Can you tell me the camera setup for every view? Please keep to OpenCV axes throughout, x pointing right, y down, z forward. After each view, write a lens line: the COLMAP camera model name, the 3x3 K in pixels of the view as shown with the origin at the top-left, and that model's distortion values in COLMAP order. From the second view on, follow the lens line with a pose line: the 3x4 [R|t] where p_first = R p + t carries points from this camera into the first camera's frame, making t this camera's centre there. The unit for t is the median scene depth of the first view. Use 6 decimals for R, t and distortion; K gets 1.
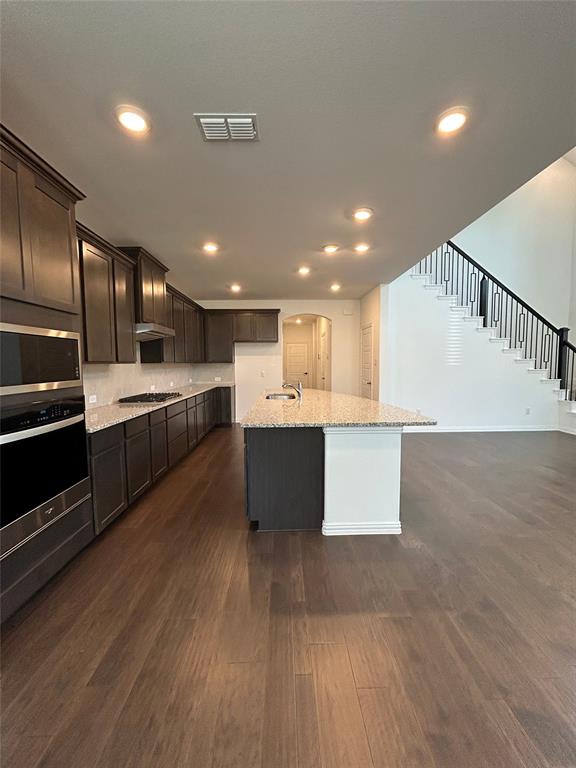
lens RADIAL K [[307.2, 0, 287.2], [0, 307.2, 384.3], [0, 0, 1]] dist [-0.001237, 0.001186]
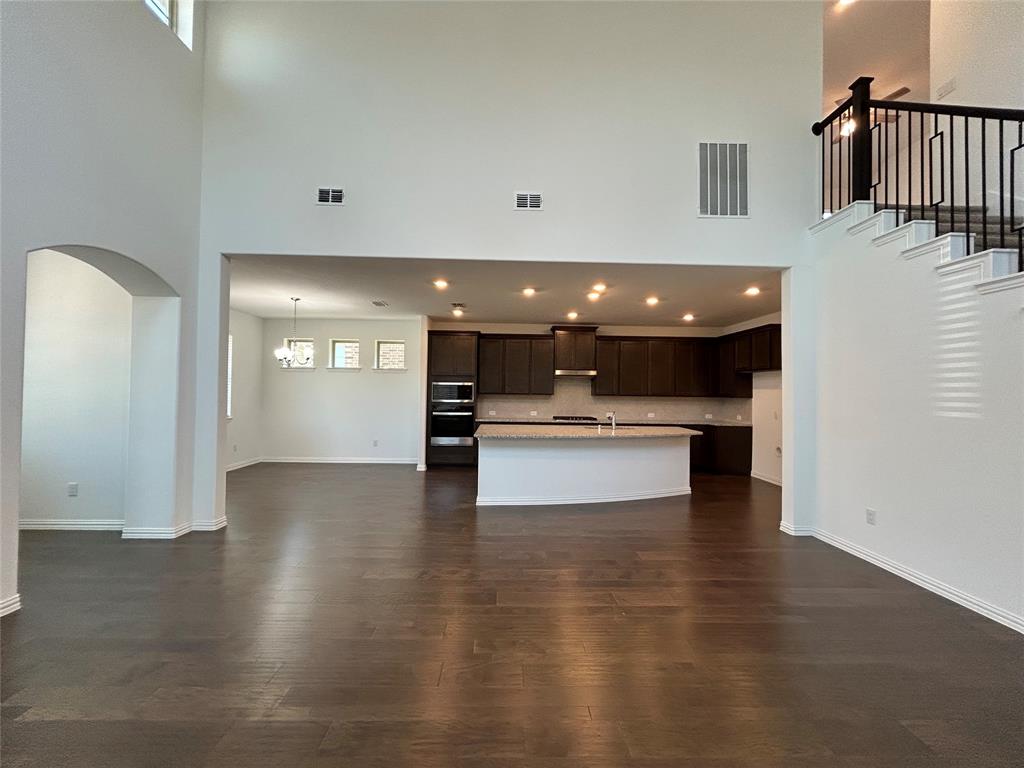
lens RADIAL K [[409.6, 0, 512.1], [0, 409.6, 383.4], [0, 0, 1]] dist [-0.001237, 0.001186]
pose [[-0.005673, -0.010740, -0.999926, 1.030477], [-0.084288, 0.996389, -0.010224, -0.053725], [0.996425, 0.084224, -0.006558, 0.473997]]
